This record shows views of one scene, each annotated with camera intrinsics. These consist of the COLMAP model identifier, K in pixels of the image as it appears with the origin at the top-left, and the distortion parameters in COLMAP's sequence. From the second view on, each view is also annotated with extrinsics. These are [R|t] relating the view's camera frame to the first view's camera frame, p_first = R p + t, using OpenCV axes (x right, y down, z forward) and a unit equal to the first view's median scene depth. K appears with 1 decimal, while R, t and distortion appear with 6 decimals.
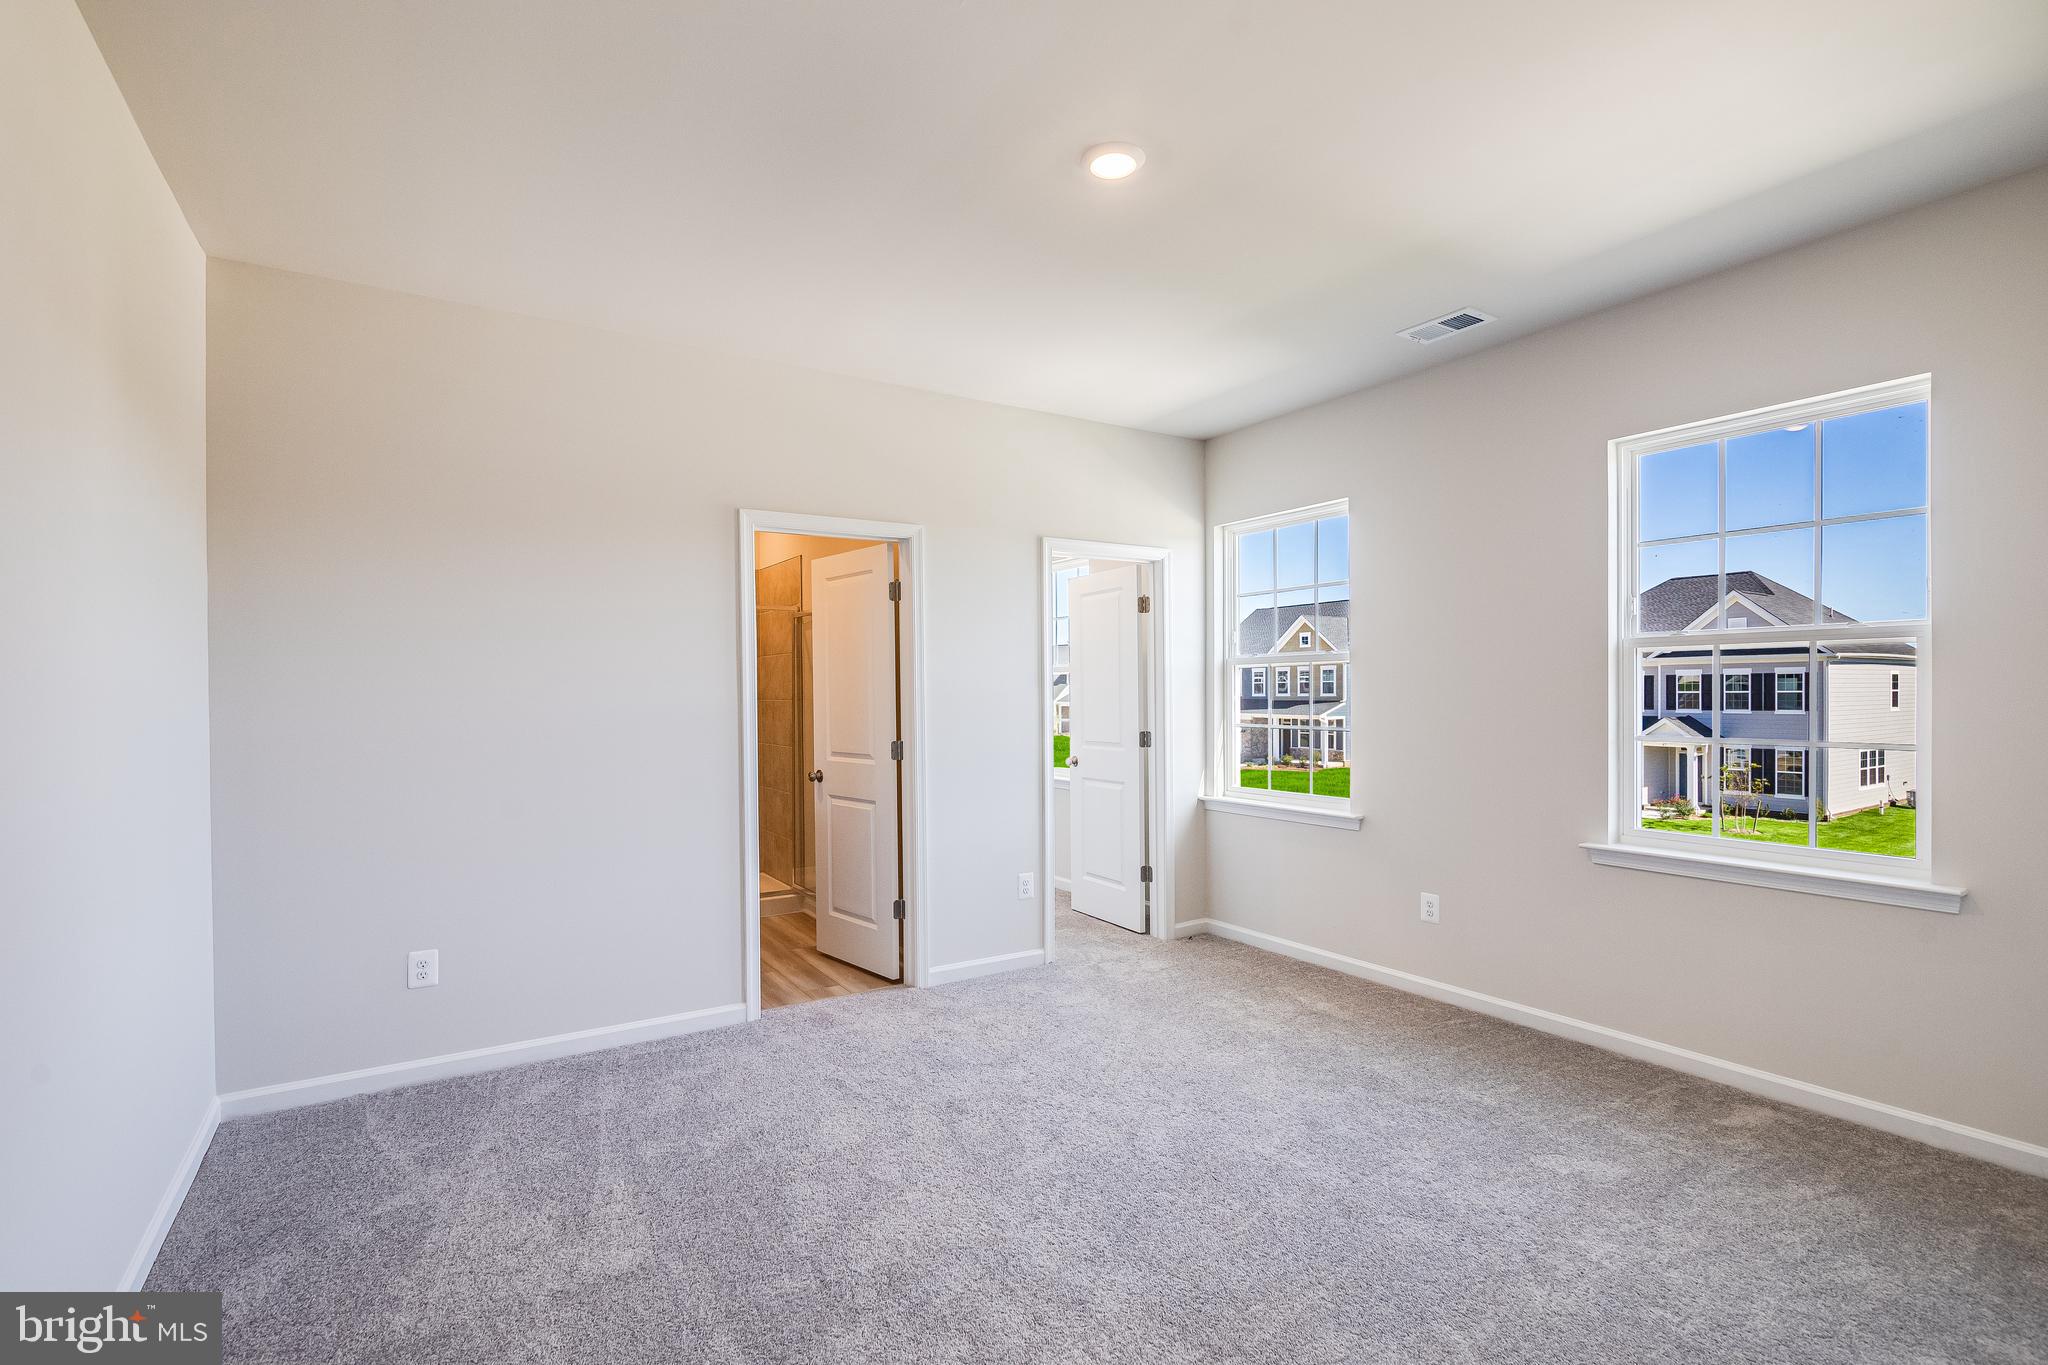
lens RADIAL K [[933.4, 0, 1024.0], [0, 933.4, 682.5], [0, 0, 1]] dist [-0.014228, 0.000356]
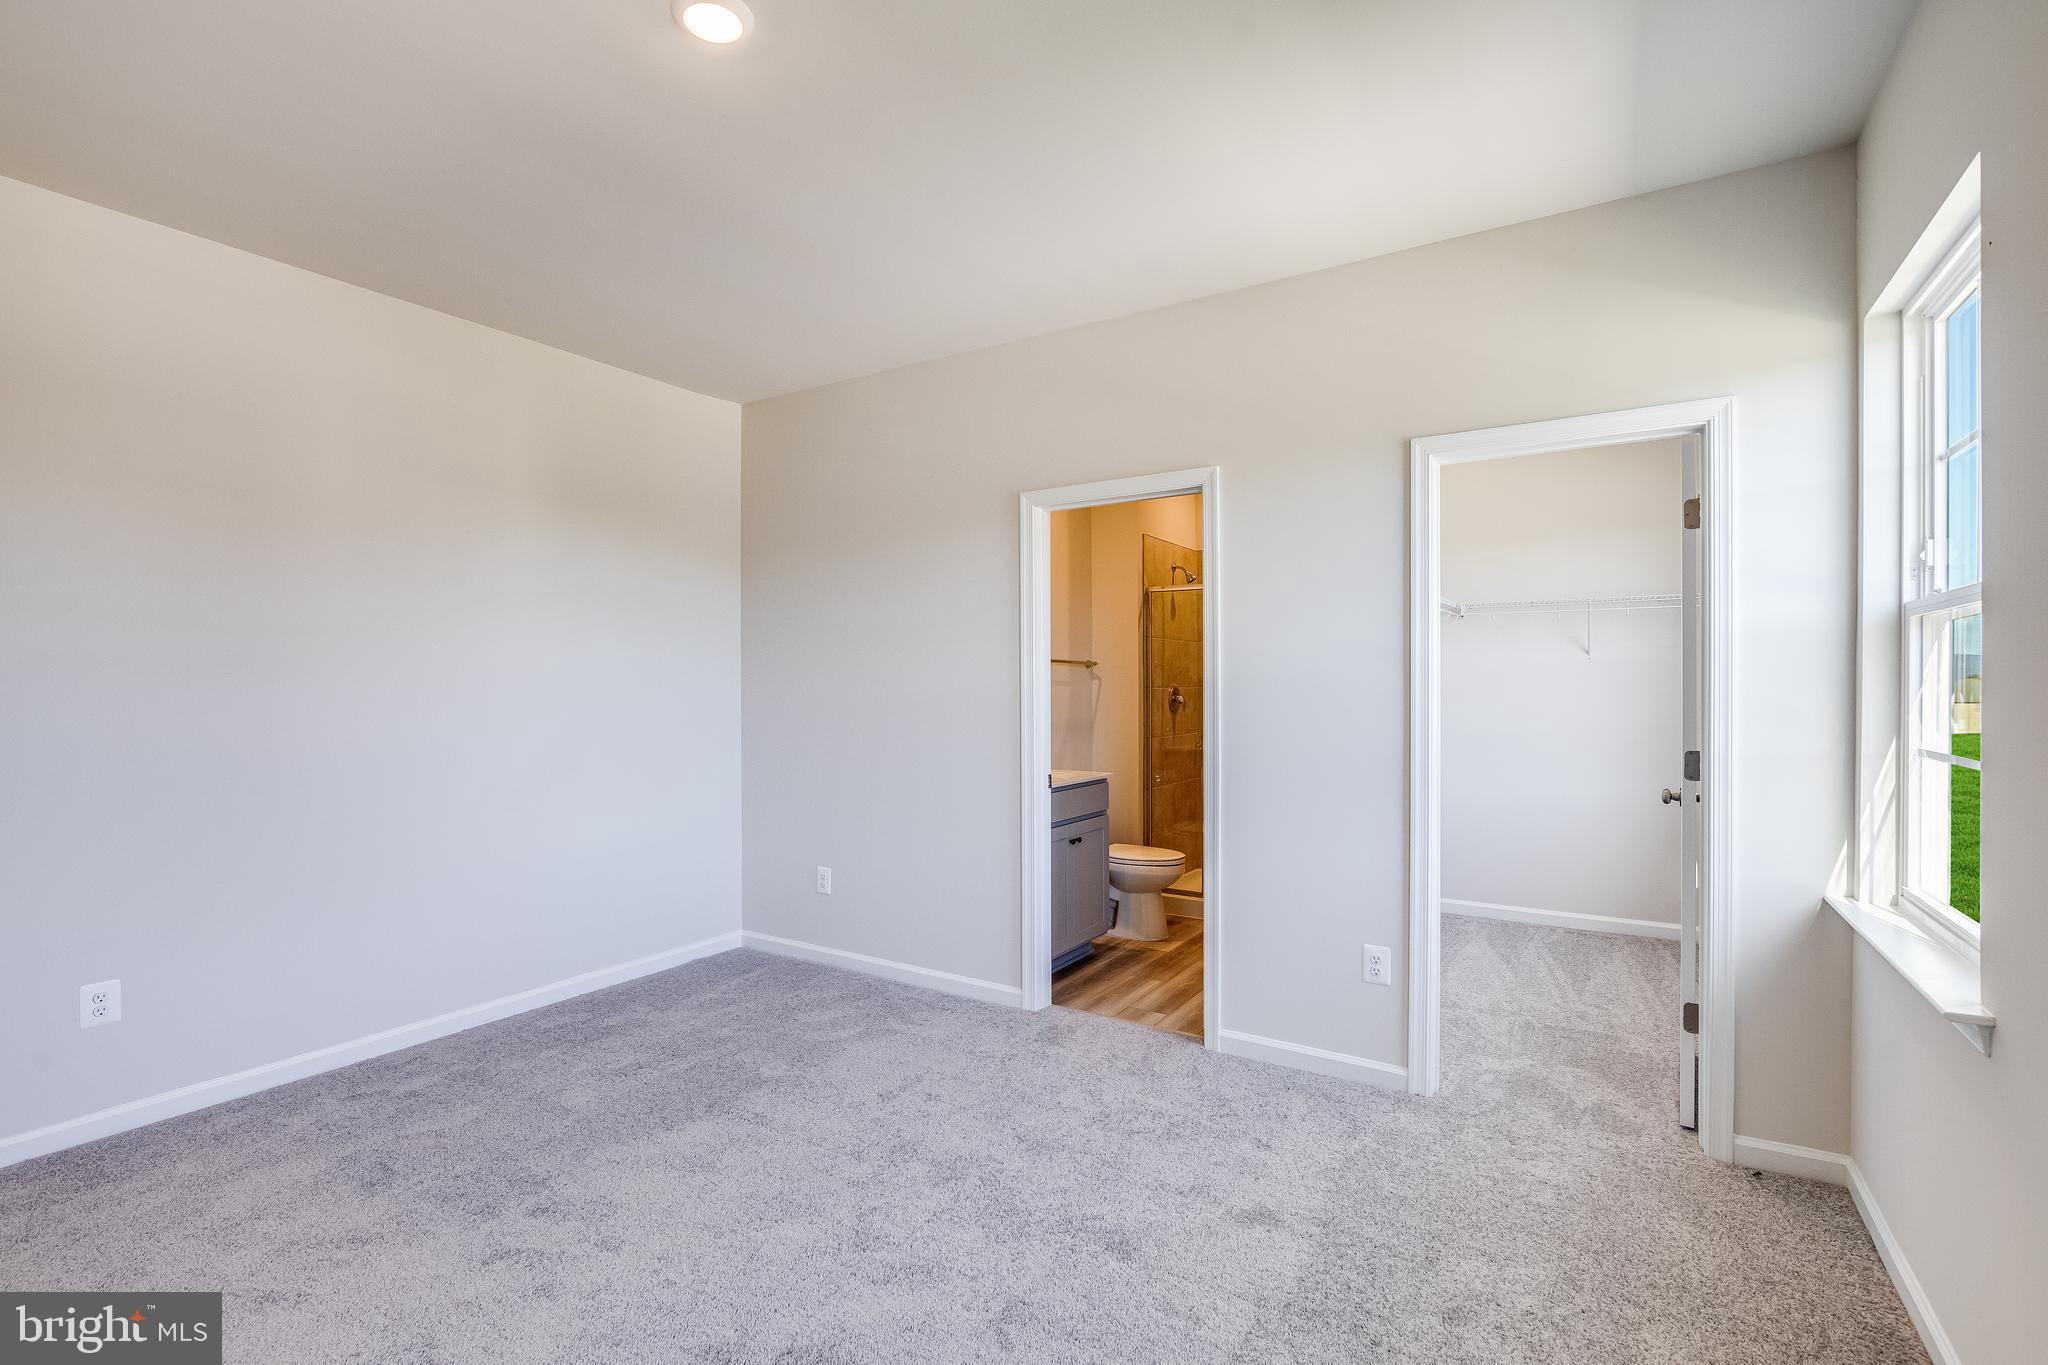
lens RADIAL K [[933.4, 0, 1024.0], [0, 933.4, 682.5], [0, 0, 1]] dist [-0.014228, 0.000356]
pose [[0.422626, 0.004058, -0.906295, 0.522750], [0.007792, 0.999937, 0.008111, 0.006564], [0.906271, -0.010490, 0.422568, 0.505118]]
